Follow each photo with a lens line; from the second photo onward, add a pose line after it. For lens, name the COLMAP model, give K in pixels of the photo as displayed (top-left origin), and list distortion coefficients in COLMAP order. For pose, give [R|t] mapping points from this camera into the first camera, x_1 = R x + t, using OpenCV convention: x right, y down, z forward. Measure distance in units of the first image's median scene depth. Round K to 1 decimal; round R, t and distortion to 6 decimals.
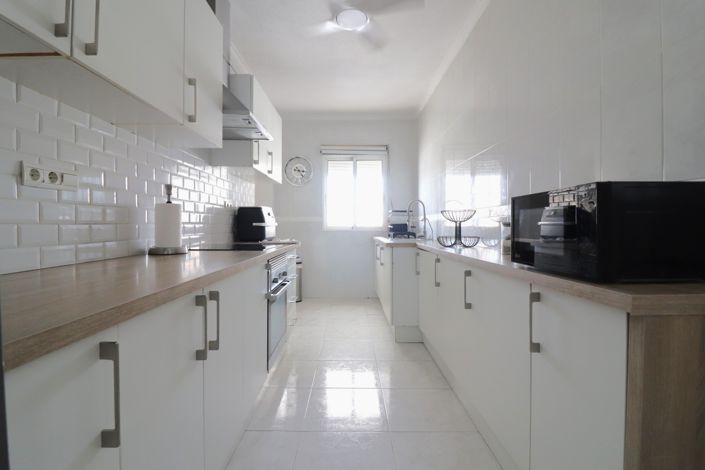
lens RADIAL K [[330.7, 0, 350.4], [0, 330.7, 227.2], [0, 0, 1]] dist [0.000592, -0.013045]
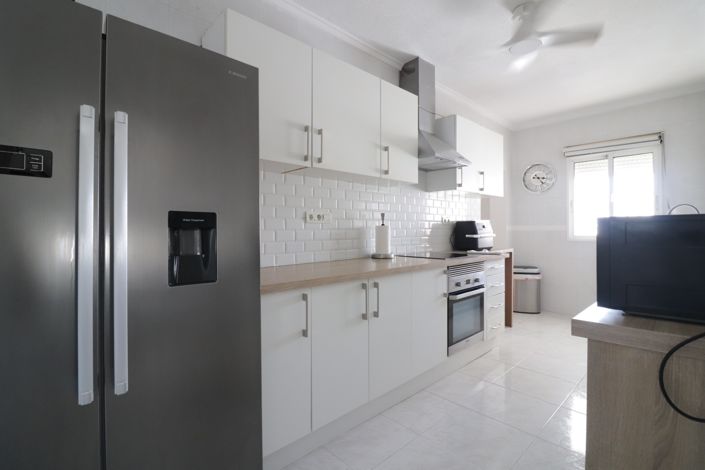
lens RADIAL K [[330.7, 0, 350.4], [0, 330.7, 227.2], [0, 0, 1]] dist [0.000592, -0.013045]
pose [[0.684298, -0.010355, -0.729129, 0.470804], [0.001936, 0.999921, -0.012384, -0.044415], [0.729200, 0.007062, 0.684264, -0.165903]]
